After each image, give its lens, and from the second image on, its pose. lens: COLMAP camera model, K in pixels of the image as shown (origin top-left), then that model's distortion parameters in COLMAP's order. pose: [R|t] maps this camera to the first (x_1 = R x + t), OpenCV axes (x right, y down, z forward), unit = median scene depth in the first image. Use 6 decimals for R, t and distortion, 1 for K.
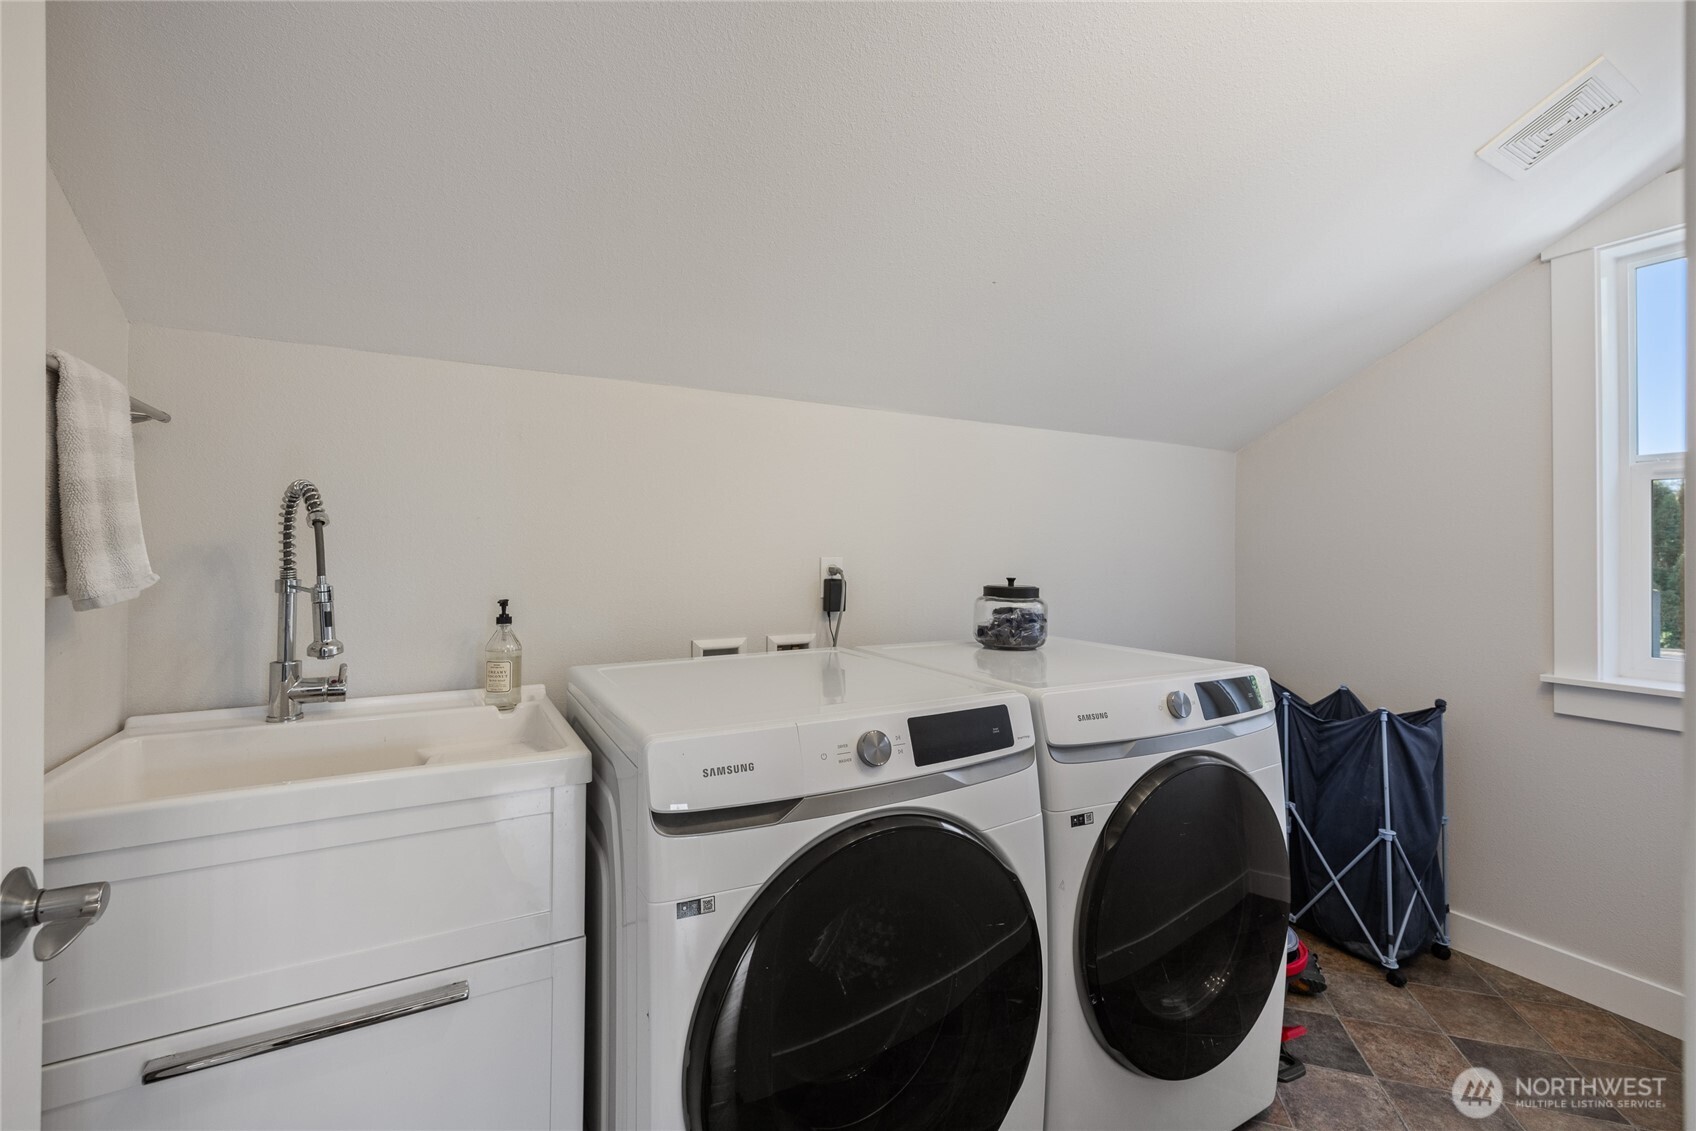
lens RADIAL K [[729.1, 0, 845.9], [0, 729.1, 562.7], [0, 0, 1]] dist [-0.005340, 0.001764]
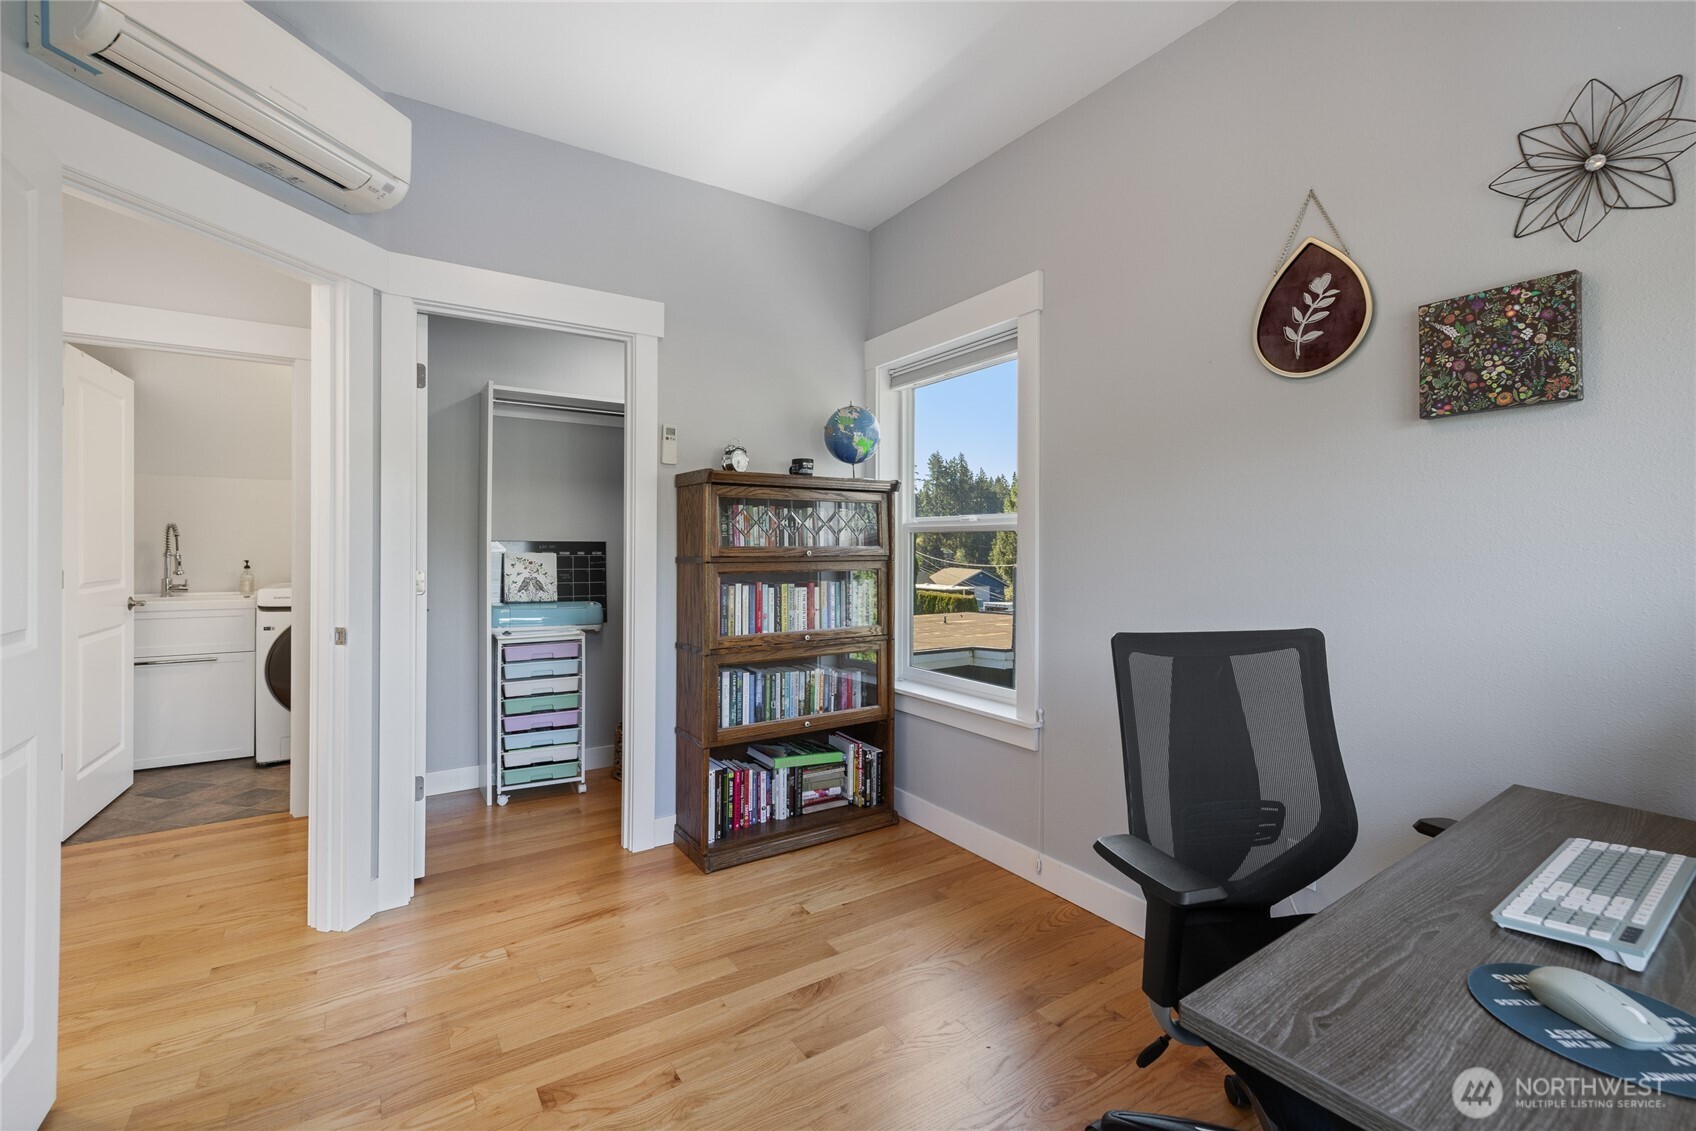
lens RADIAL K [[729.1, 0, 846.1], [0, 729.1, 560.3], [0, 0, 1]] dist [-0.005340, 0.001764]
pose [[0.996760, 0.001775, 0.080408, 2.101506], [-0.002317, 0.999975, 0.006643, 0.030552], [-0.080394, -0.006808, 0.996740, -2.613164]]
